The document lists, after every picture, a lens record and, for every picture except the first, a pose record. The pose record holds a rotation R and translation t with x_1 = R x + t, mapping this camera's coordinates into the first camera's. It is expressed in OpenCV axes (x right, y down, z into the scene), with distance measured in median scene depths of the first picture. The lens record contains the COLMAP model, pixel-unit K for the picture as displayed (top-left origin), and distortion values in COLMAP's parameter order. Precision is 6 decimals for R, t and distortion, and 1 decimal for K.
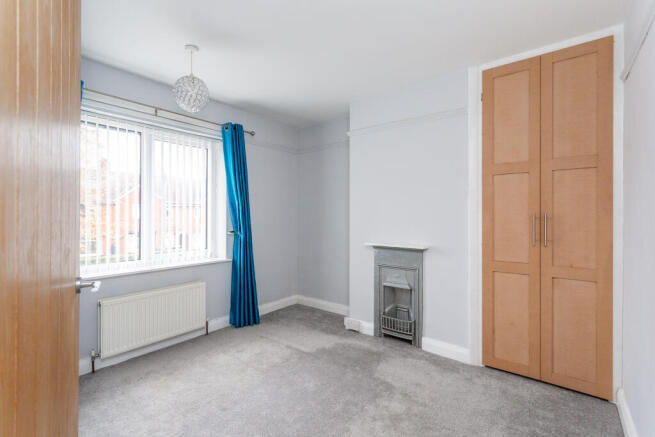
lens RADIAL K [[302.5, 0, 331.6], [0, 302.5, 213.5], [0, 0, 1]] dist [0.000483, 0.000058]
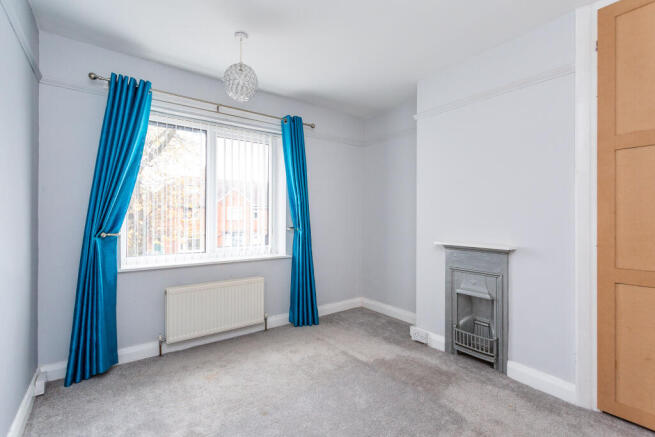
lens RADIAL K [[303.7, 0, 330.1], [0, 303.7, 216.1], [0, 0, 1]] dist [0.000746, 0.000142]
pose [[0.965309, 0.001052, -0.261107, 0.054620], [-0.001237, 0.999999, -0.000546, 0.027335], [0.261107, 0.000850, 0.965310, 0.100589]]
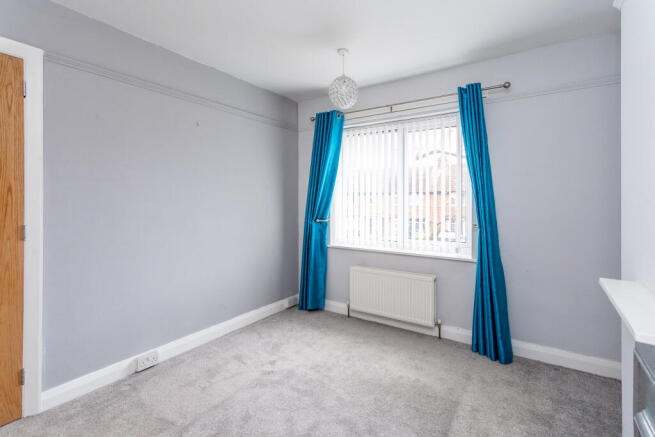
lens RADIAL K [[311.0, 0, 327.7], [0, 311.0, 198.5], [0, 0, 1]] dist [0.003123, 0.000434]
pose [[0.071396, -0.007277, -0.997421, 0.506610], [0.002586, 0.999971, -0.007110, -0.001937], [0.997445, -0.002071, 0.071413, 0.656310]]
